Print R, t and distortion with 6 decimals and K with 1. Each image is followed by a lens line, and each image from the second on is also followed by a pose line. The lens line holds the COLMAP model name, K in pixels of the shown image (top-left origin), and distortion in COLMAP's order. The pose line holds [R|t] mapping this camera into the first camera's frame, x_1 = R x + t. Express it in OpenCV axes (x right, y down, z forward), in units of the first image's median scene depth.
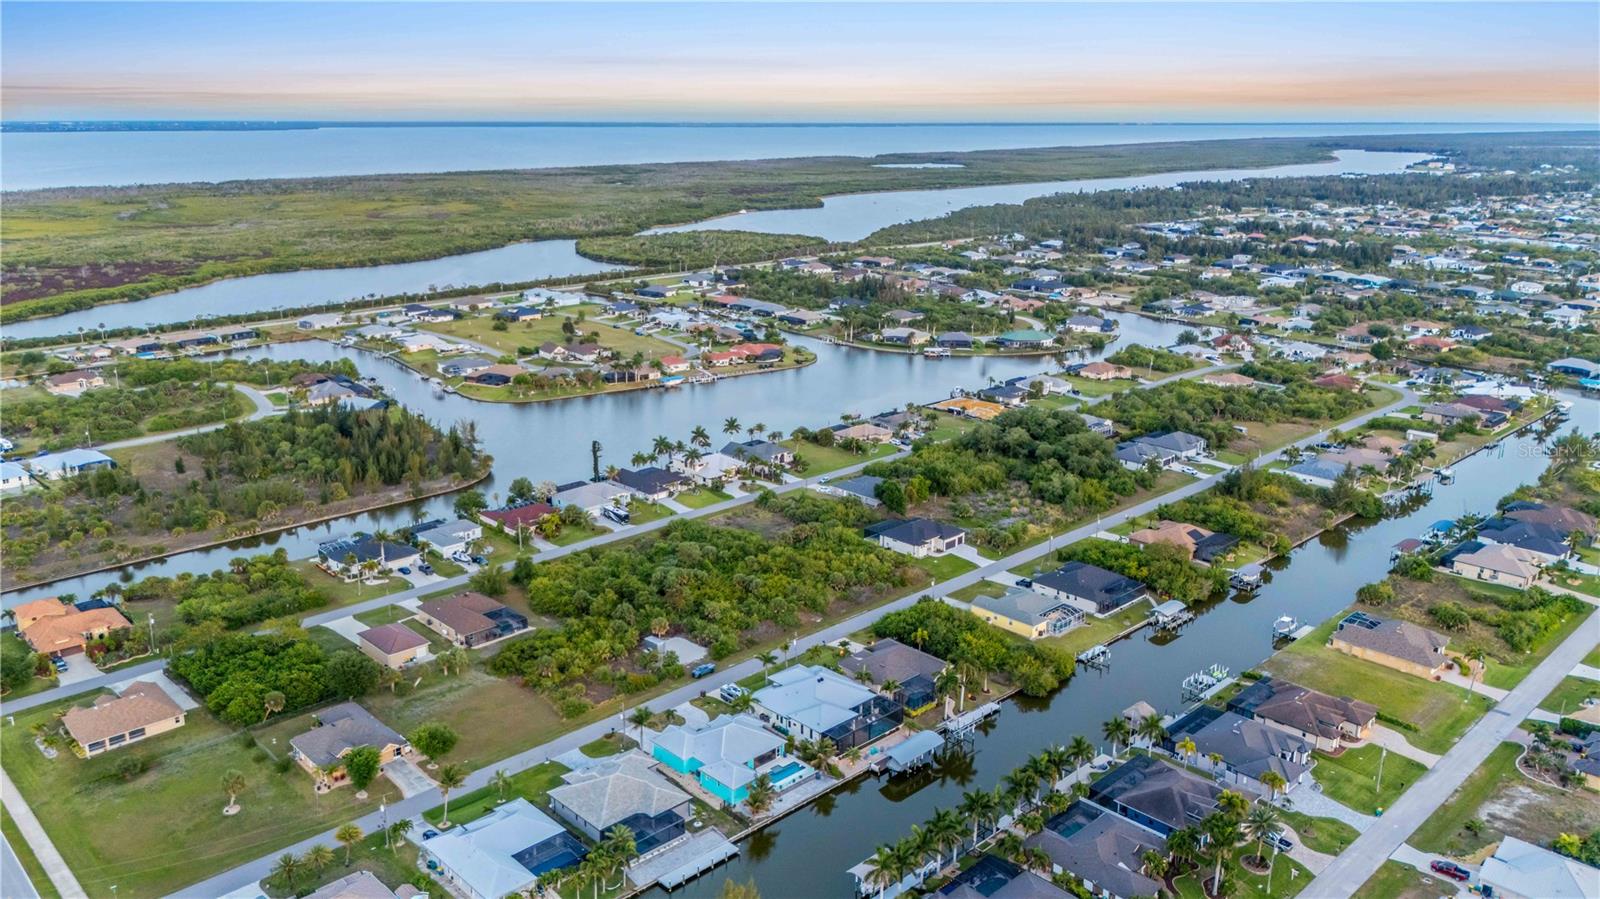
lens RADIAL K [[1213.7, 0, 800.0], [0, 1213.7, 449.5], [0, 0, 1]] dist [0.085805, -0.139510]
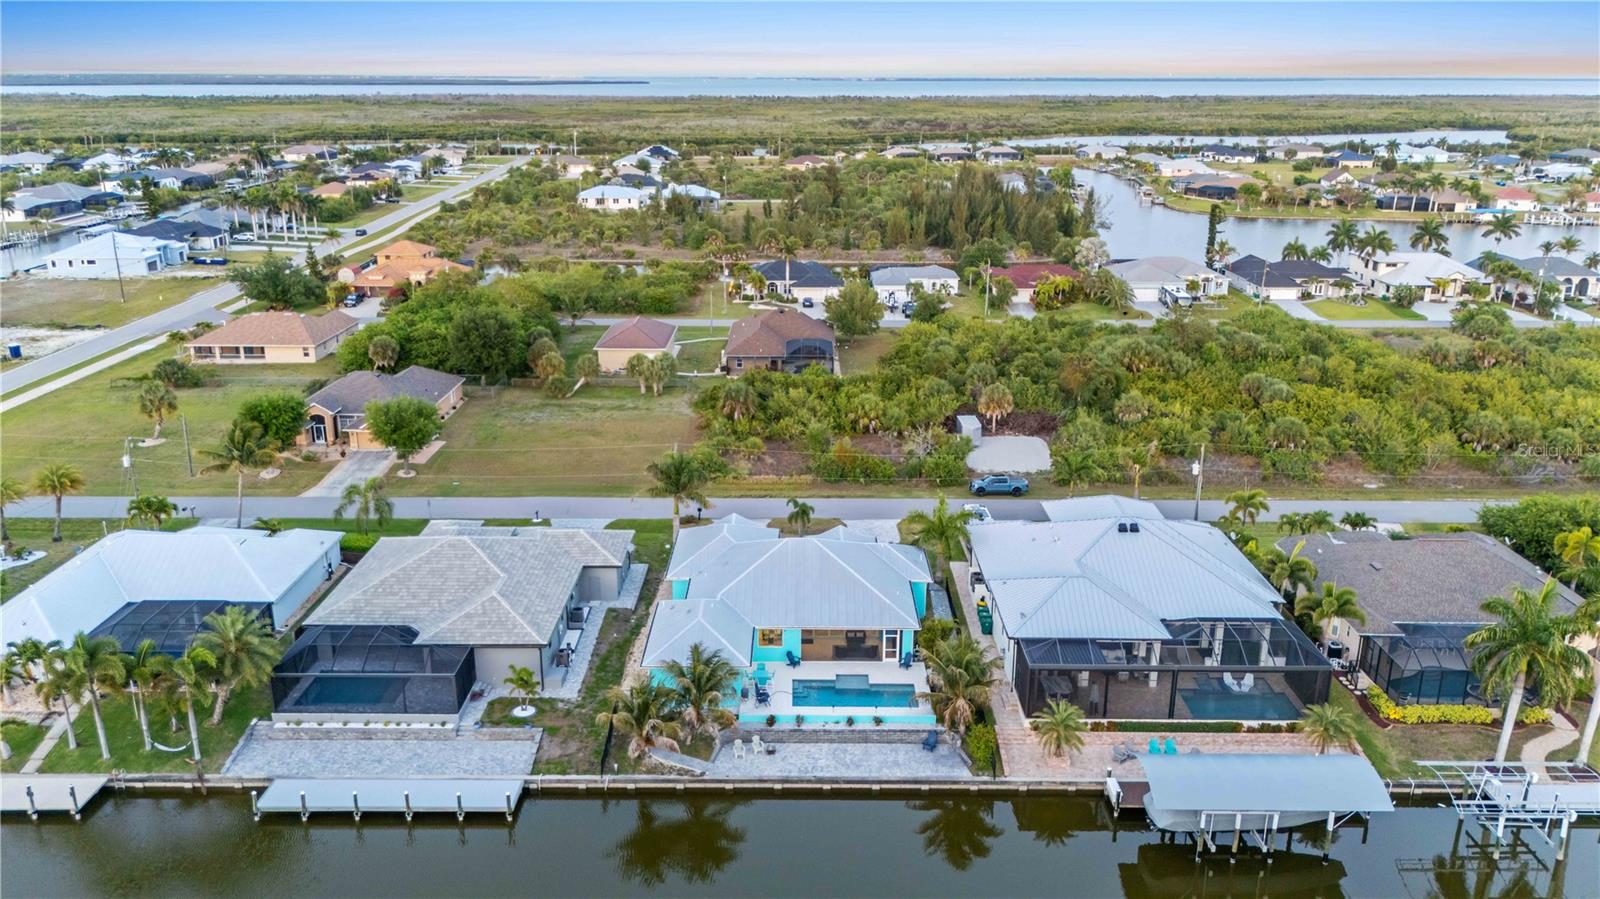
lens RADIAL K [[1190.8, 0, 800.0], [0, 1190.8, 449.5], [0, 0, 1]] dist [0.036088, -0.037940]
pose [[0.714610, 0.204702, -0.668902, 0.118533], [-0.185444, 0.977450, 0.101010, 0.097286], [0.674495, 0.051861, 0.736456, 0.438337]]
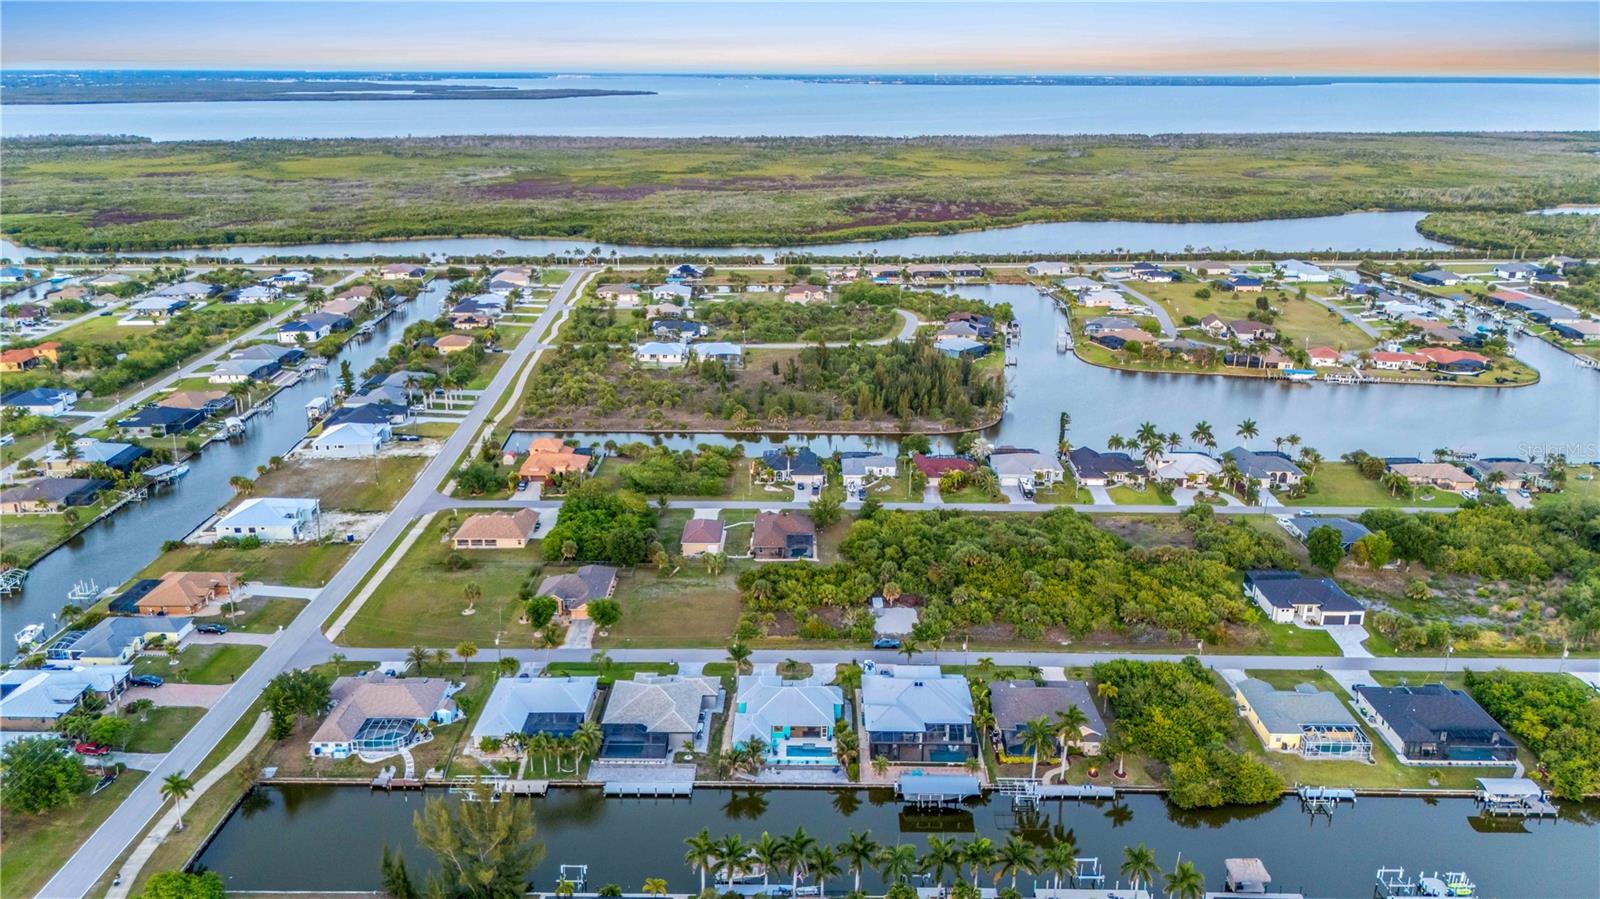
lens RADIAL K [[1213.7, 0, 800.0], [0, 1213.7, 449.5], [0, 0, 1]] dist [0.085805, -0.139510]
pose [[0.710835, 0.211693, -0.670746, 0.352910], [-0.189029, 0.976045, 0.107721, -0.045168], [0.677482, 0.050219, 0.733823, 0.161432]]
